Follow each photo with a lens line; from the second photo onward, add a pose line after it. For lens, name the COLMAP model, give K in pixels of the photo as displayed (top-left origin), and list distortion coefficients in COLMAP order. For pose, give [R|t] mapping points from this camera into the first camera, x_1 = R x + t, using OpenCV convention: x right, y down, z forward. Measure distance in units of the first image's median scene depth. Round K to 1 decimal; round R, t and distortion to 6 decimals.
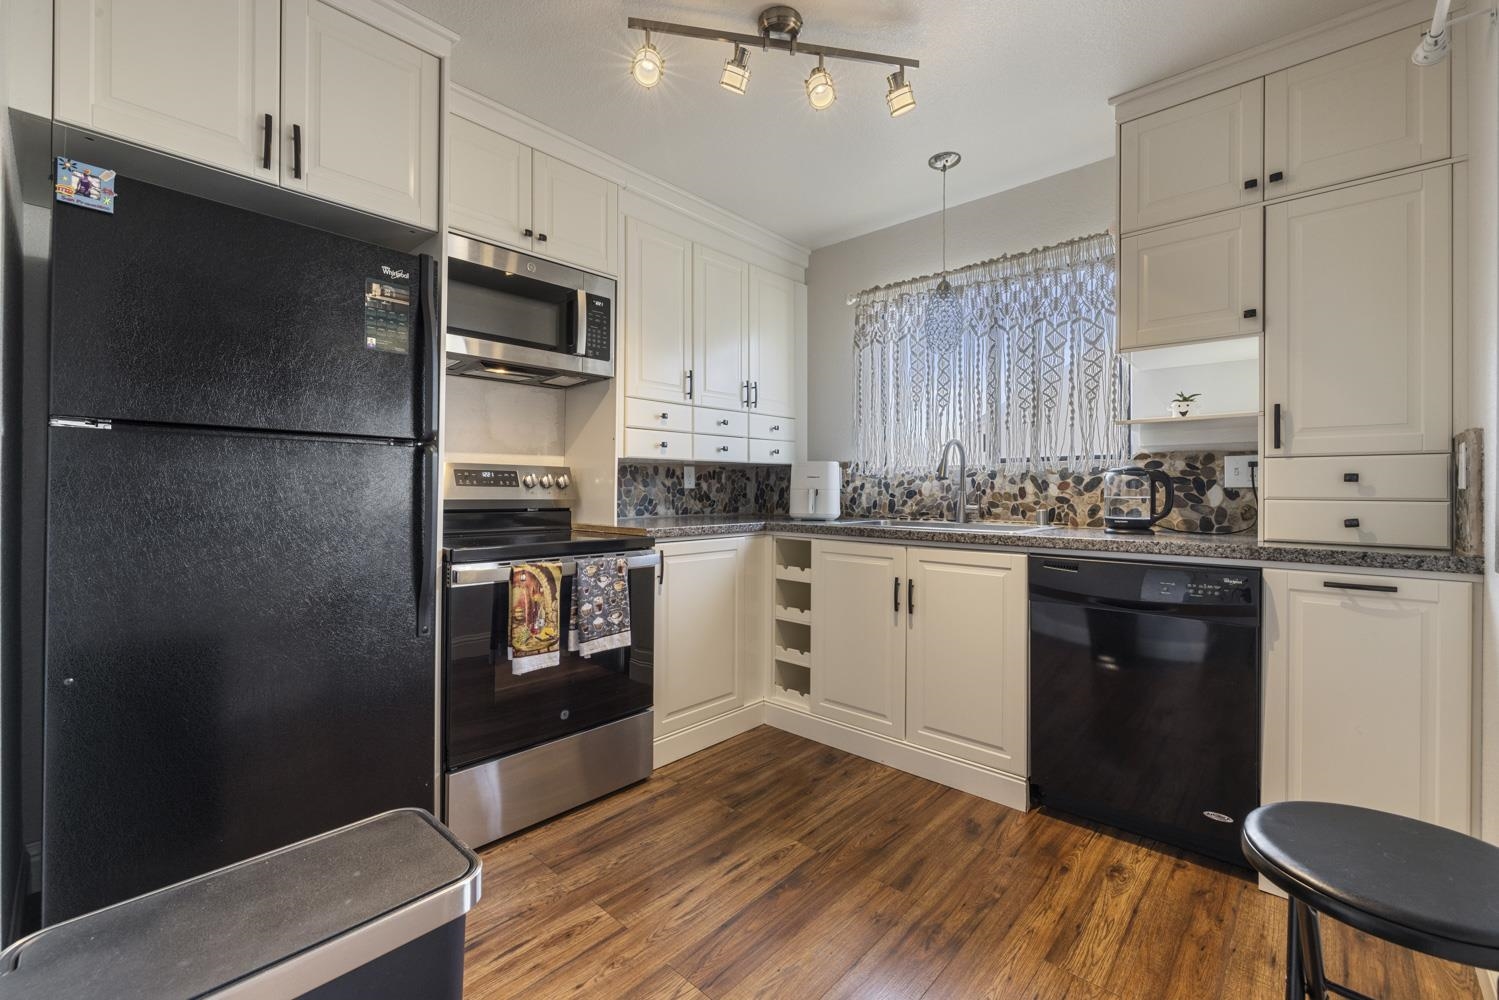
lens RADIAL K [[631.5, 0, 748.5], [0, 631.5, 487.2], [0, 0, 1]] dist [-0.000353, -0.000465]
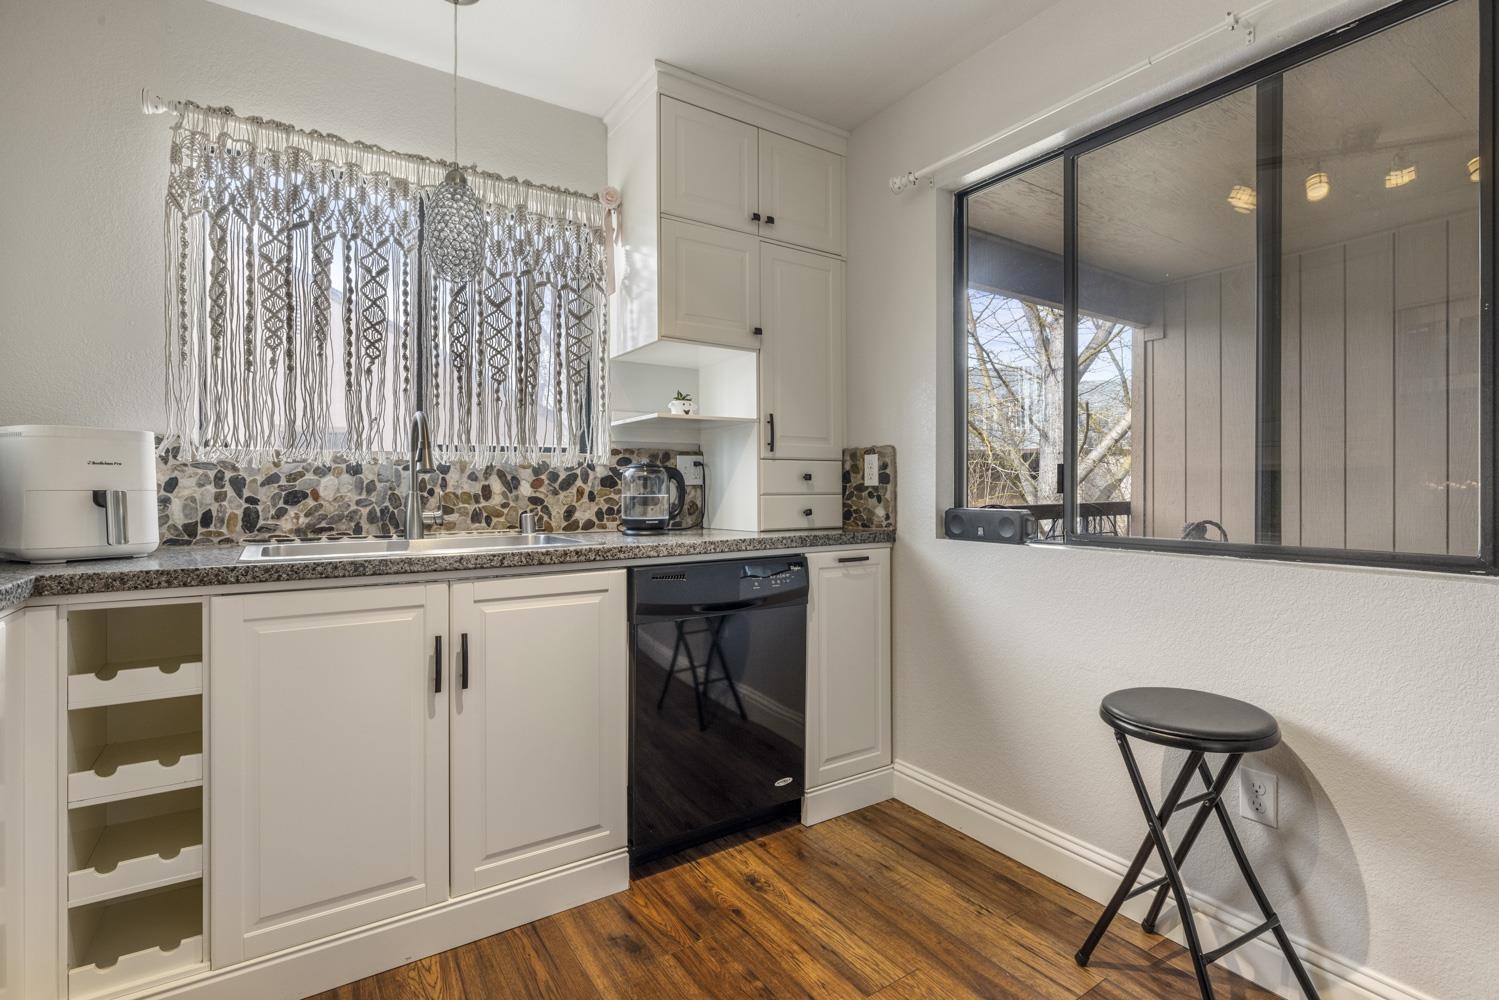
lens RADIAL K [[706.7, 0, 744.7], [0, 706.7, 488.1], [0, 0, 1]] dist [-0.004408, -0.000614]
pose [[0.242660, -0.006343, 0.970091, -0.322308], [0.001175, 0.999980, 0.006245, -0.001412], [-0.970111, -0.000375, 0.242662, 0.519968]]
